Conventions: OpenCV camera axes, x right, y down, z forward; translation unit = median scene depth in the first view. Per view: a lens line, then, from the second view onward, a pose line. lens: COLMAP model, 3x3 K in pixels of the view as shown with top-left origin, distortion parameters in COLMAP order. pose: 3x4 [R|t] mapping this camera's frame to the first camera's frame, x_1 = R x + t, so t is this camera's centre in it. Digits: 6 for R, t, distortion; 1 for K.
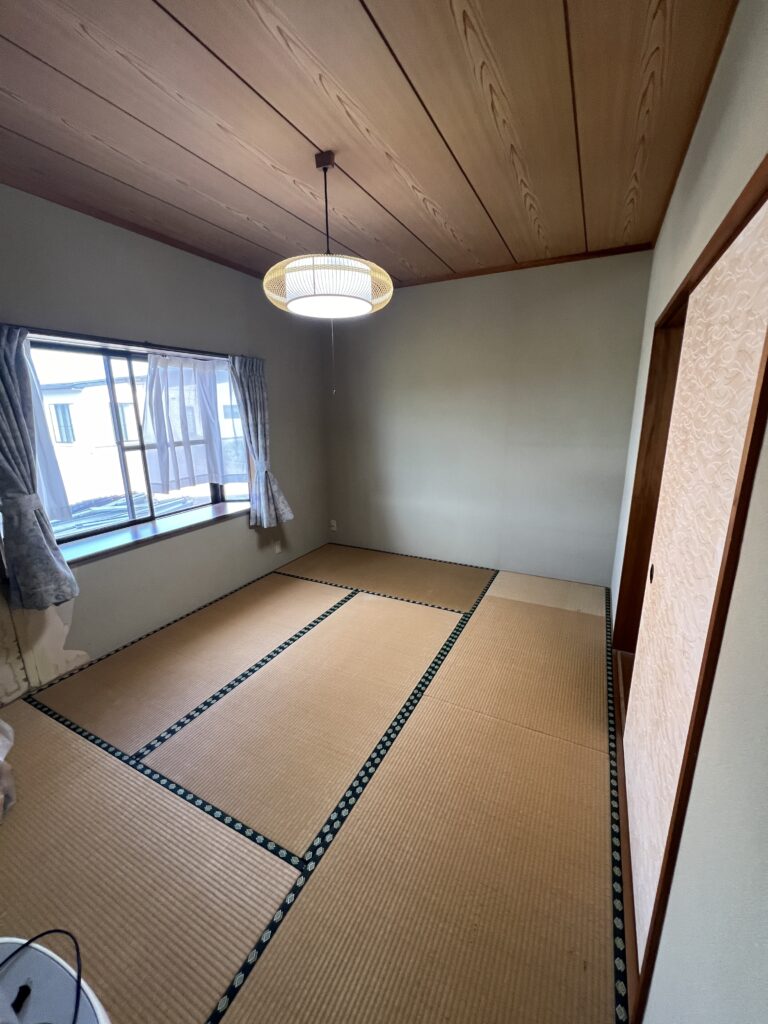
lens RADIAL K [[411.6, 0, 385.3], [0, 411.6, 510.1], [0, 0, 1]] dist [-0.002135, 0.000412]
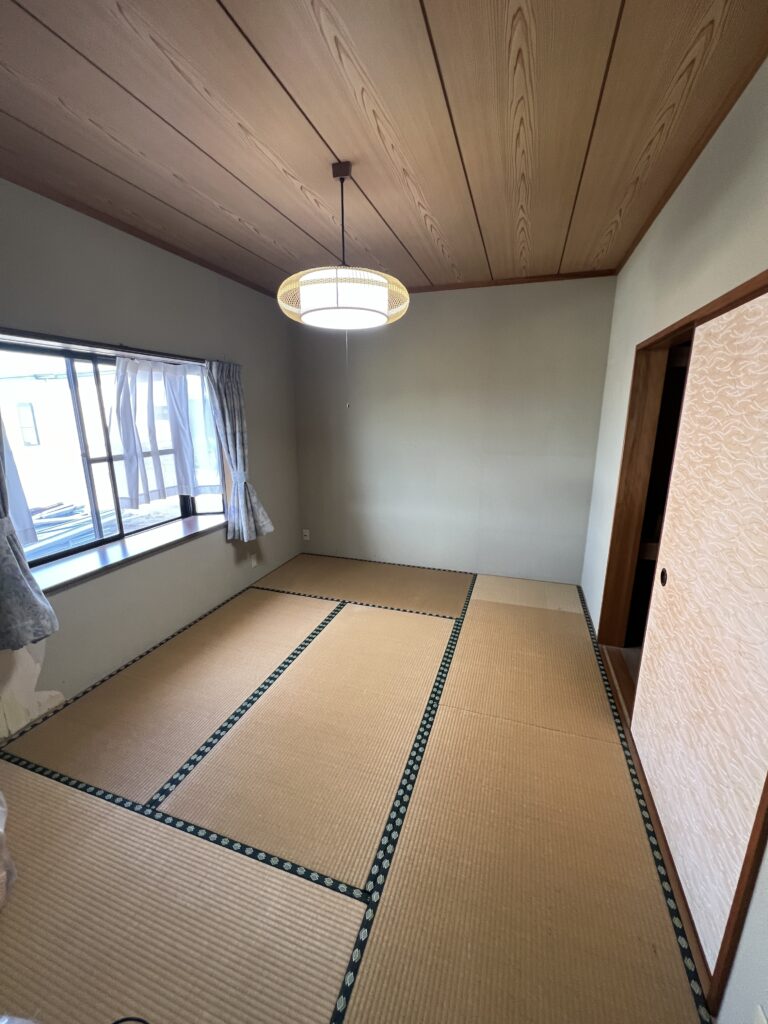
lens RADIAL K [[411.6, 0, 385.2], [0, 411.6, 509.9], [0, 0, 1]] dist [-0.002135, 0.000412]
pose [[0.988655, -0.025482, 0.148026, -0.180013], [0.026272, 0.999649, -0.003383, -0.030083], [-0.147887, 0.007233, 0.988978, 0.017030]]
